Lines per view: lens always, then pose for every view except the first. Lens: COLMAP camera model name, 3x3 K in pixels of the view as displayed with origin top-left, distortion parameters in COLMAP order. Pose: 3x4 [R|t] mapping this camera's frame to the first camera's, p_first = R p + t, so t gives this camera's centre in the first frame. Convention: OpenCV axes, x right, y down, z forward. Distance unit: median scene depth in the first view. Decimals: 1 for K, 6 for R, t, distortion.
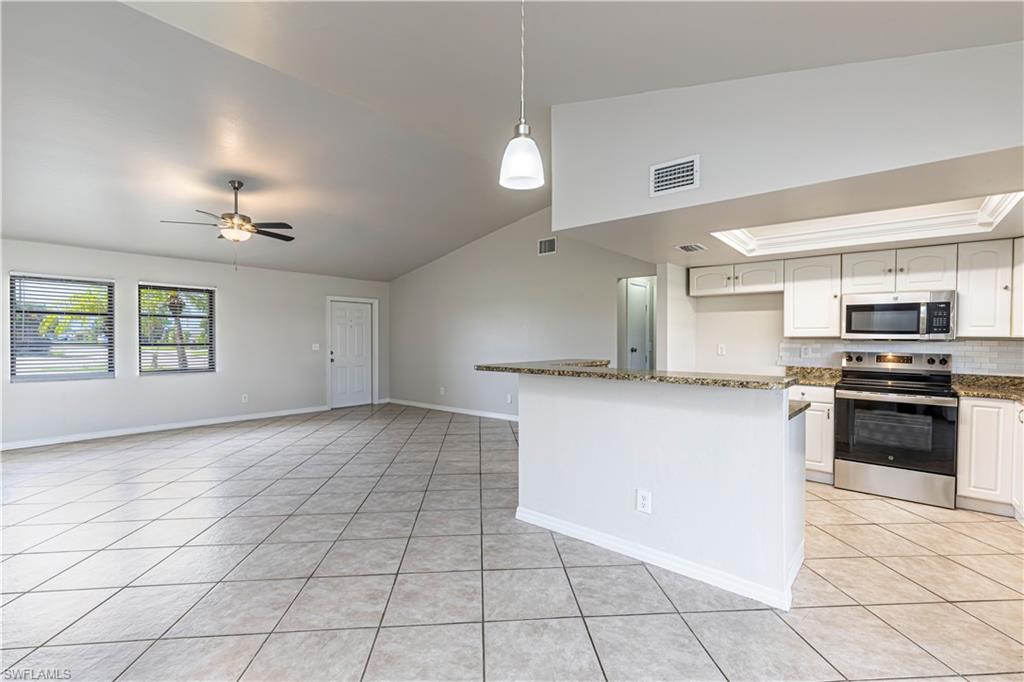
lens RADIAL K [[458.0, 0, 517.1], [0, 458.0, 343.5], [0, 0, 1]] dist [0.008197, -0.001086]
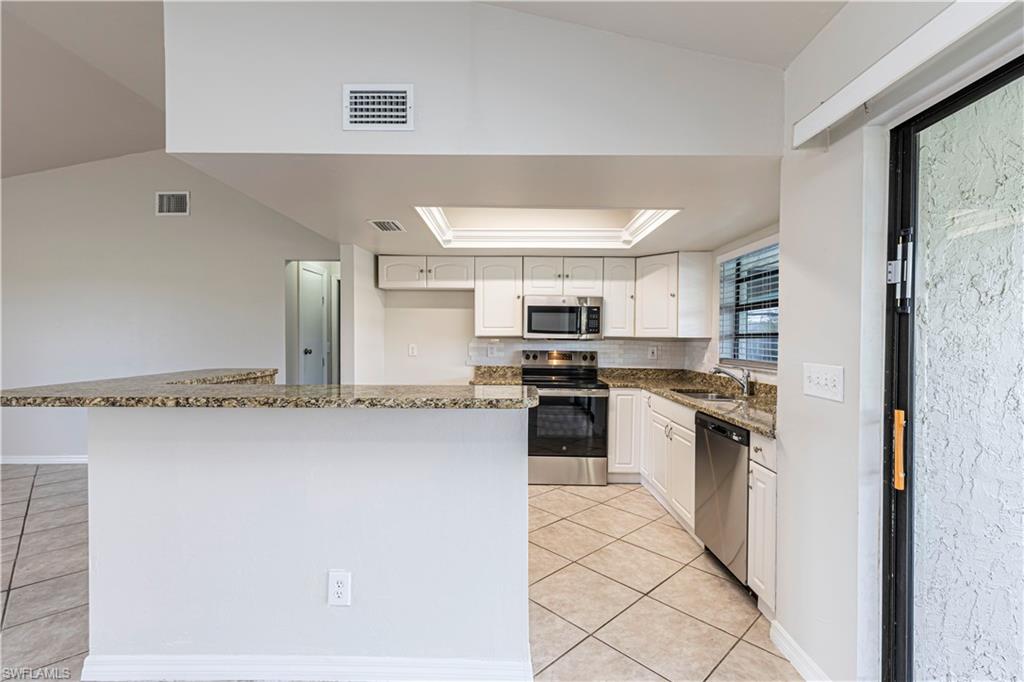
lens RADIAL K [[458.0, 0, 517.1], [0, 458.0, 343.5], [0, 0, 1]] dist [0.008197, -0.001086]
pose [[0.771176, -0.006798, 0.636585, 0.039708], [0.004924, 0.999977, 0.004714, -0.003454], [-0.636602, -0.000501, 0.771192, 0.230853]]
